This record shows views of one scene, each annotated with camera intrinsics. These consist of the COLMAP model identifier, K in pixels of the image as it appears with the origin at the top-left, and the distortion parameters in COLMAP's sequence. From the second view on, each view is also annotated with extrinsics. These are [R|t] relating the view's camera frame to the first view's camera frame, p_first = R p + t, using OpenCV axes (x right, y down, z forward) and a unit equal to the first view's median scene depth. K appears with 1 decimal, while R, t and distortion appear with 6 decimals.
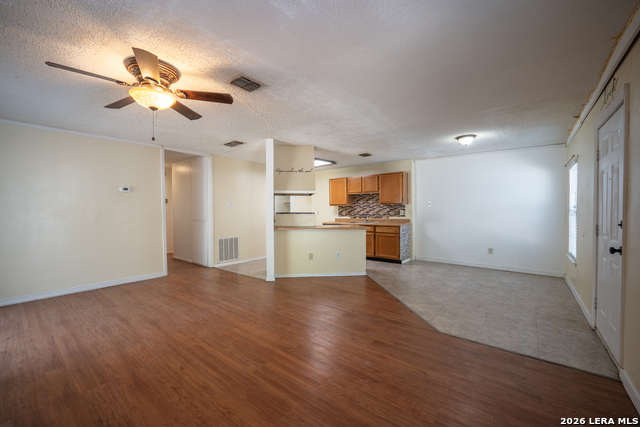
lens RADIAL K [[262.3, 0, 313.9], [0, 262.3, 213.6], [0, 0, 1]] dist [-0.009781, -0.001957]
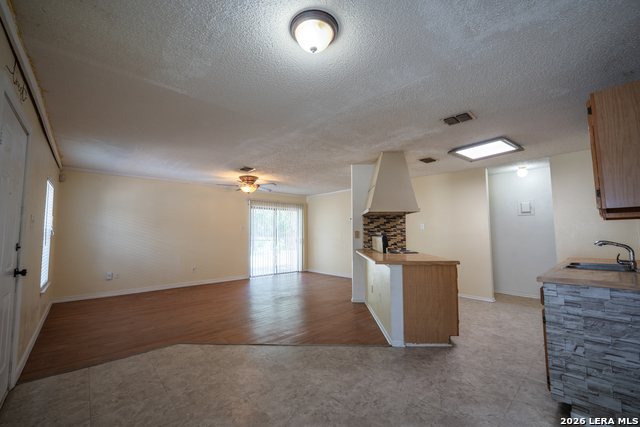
lens RADIAL K [[262.3, 0, 316.8], [0, 262.3, 214.1], [0, 0, 1]] dist [-0.009781, -0.001957]
pose [[-0.154971, -0.067381, -0.985618, 0.826039], [-0.008878, 0.997726, -0.066813, -0.012632], [0.987879, -0.001604, -0.155217, 0.951940]]
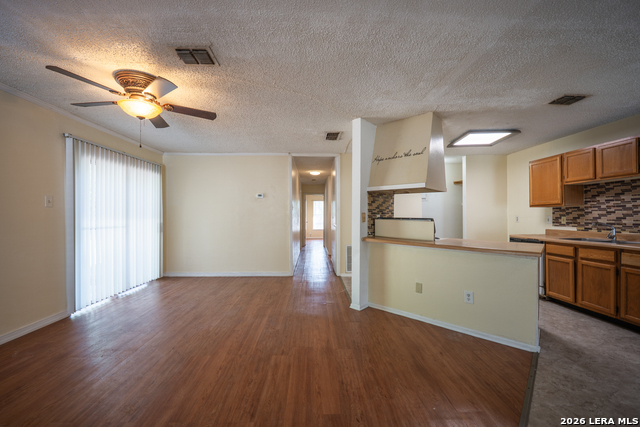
lens RADIAL K [[262.3, 0, 315.1], [0, 262.3, 214.4], [0, 0, 1]] dist [-0.009781, -0.001957]
pose [[0.641002, 0.005549, -0.767519, 0.307471], [-0.014452, 0.999884, -0.004841, -0.006065], [0.767403, 0.014195, 0.641008, 0.402852]]
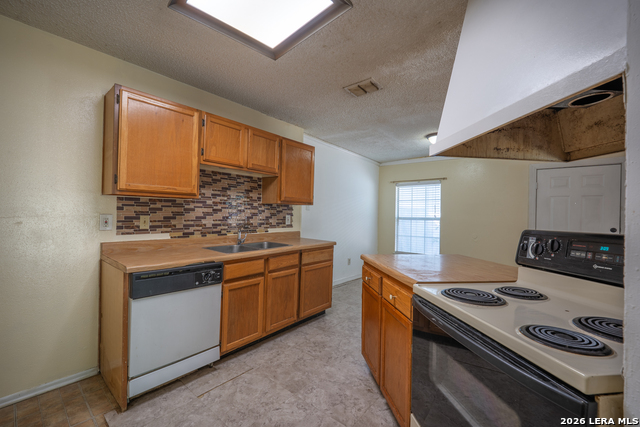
lens RADIAL K [[262.3, 0, 315.6], [0, 262.3, 213.6], [0, 0, 1]] dist [-0.009781, -0.001957]
pose [[0.014322, 0.012239, 0.999823, -0.274943], [-0.006549, 0.999905, -0.012146, -0.014470], [-0.999876, -0.006374, 0.014401, 1.251754]]
